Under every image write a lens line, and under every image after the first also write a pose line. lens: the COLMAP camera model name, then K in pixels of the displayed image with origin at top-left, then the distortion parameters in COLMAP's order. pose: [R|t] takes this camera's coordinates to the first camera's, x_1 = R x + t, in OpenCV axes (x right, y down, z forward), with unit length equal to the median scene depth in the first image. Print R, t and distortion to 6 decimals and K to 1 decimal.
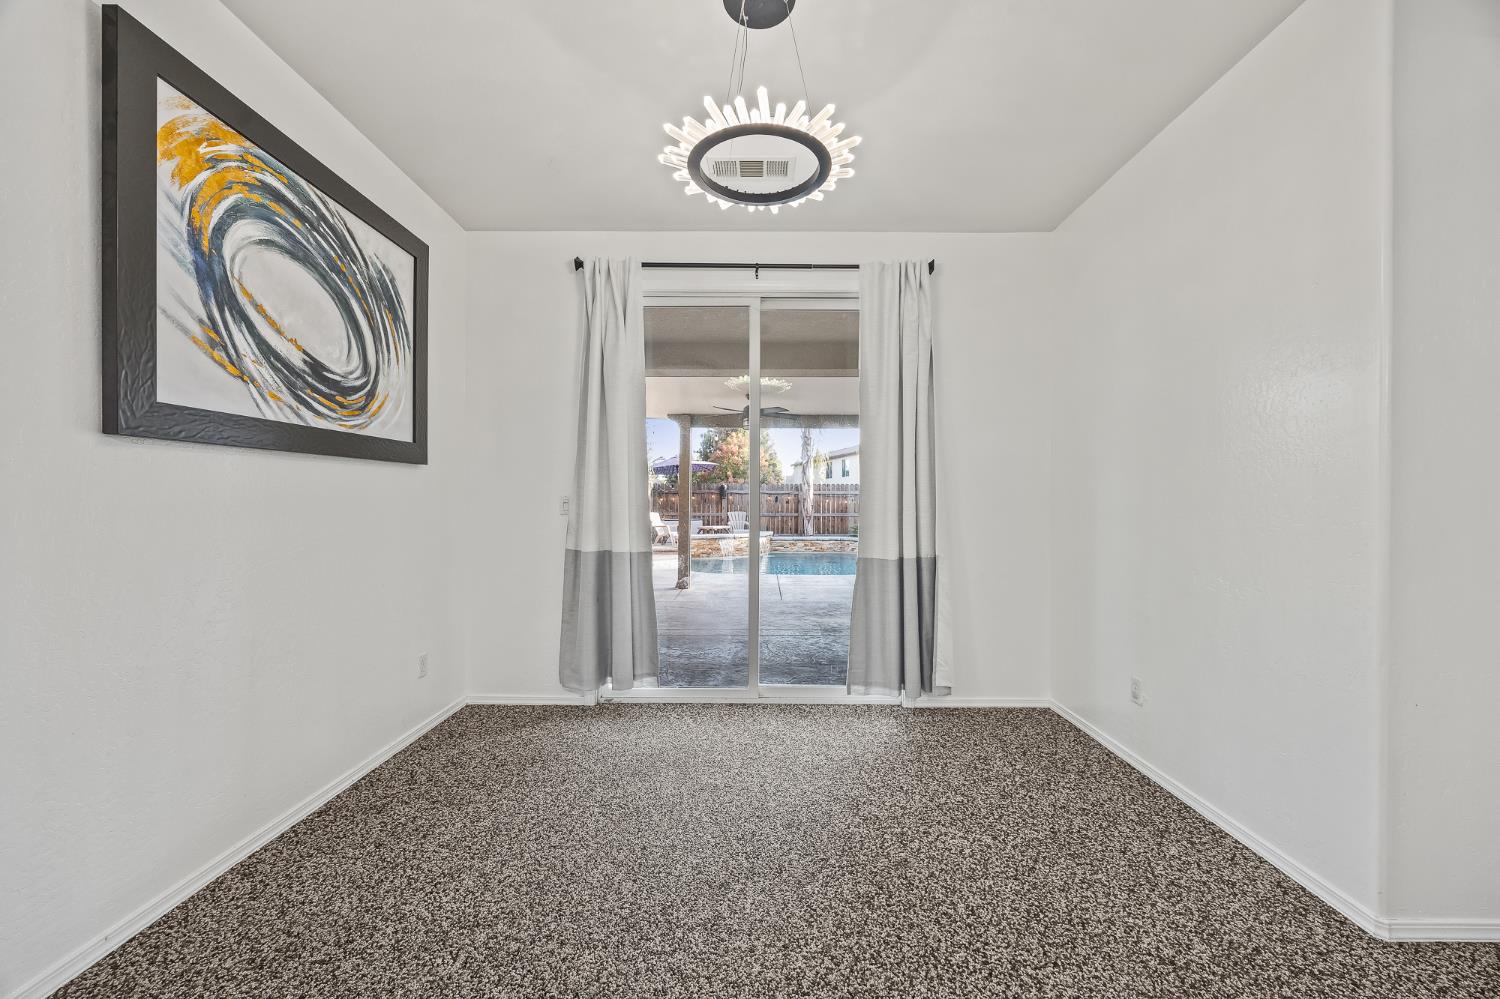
lens RADIAL K [[577.1, 0, 754.2], [0, 577.1, 504.8], [0, 0, 1]] dist [-0.002518, 0.000176]
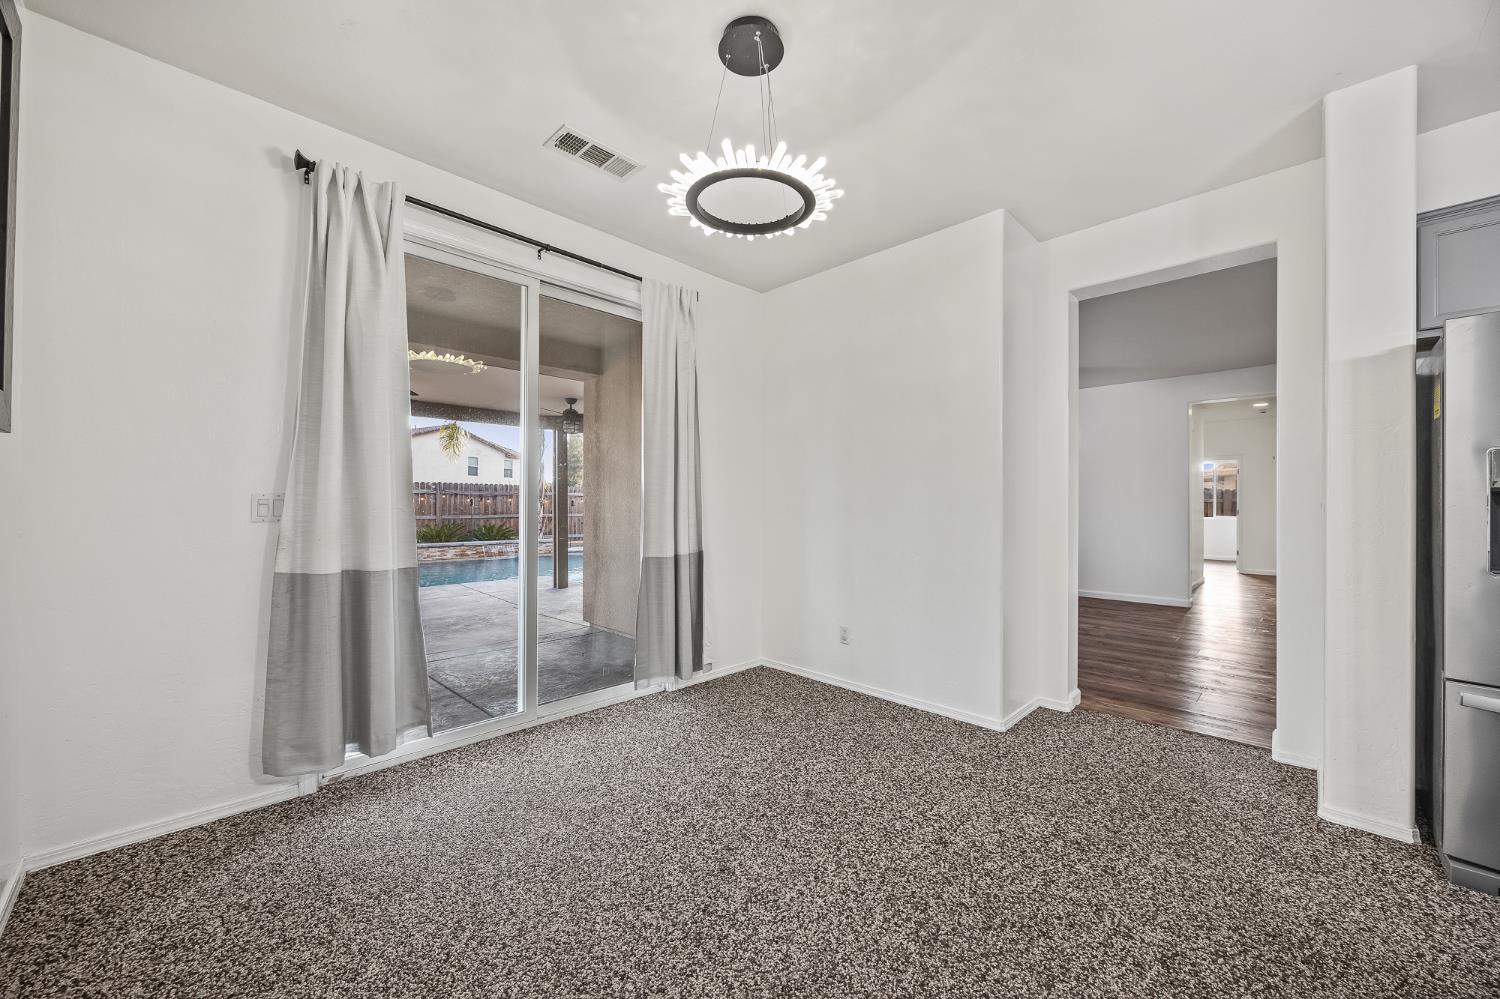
lens RADIAL K [[577.1, 0, 754.2], [0, 577.1, 504.8], [0, 0, 1]] dist [-0.002518, 0.000176]
pose [[0.691717, -0.000133, 0.722169, -0.433724], [0.001609, 0.999998, -0.001356, -0.001978], [-0.722167, 0.002100, 0.691715, 0.128762]]
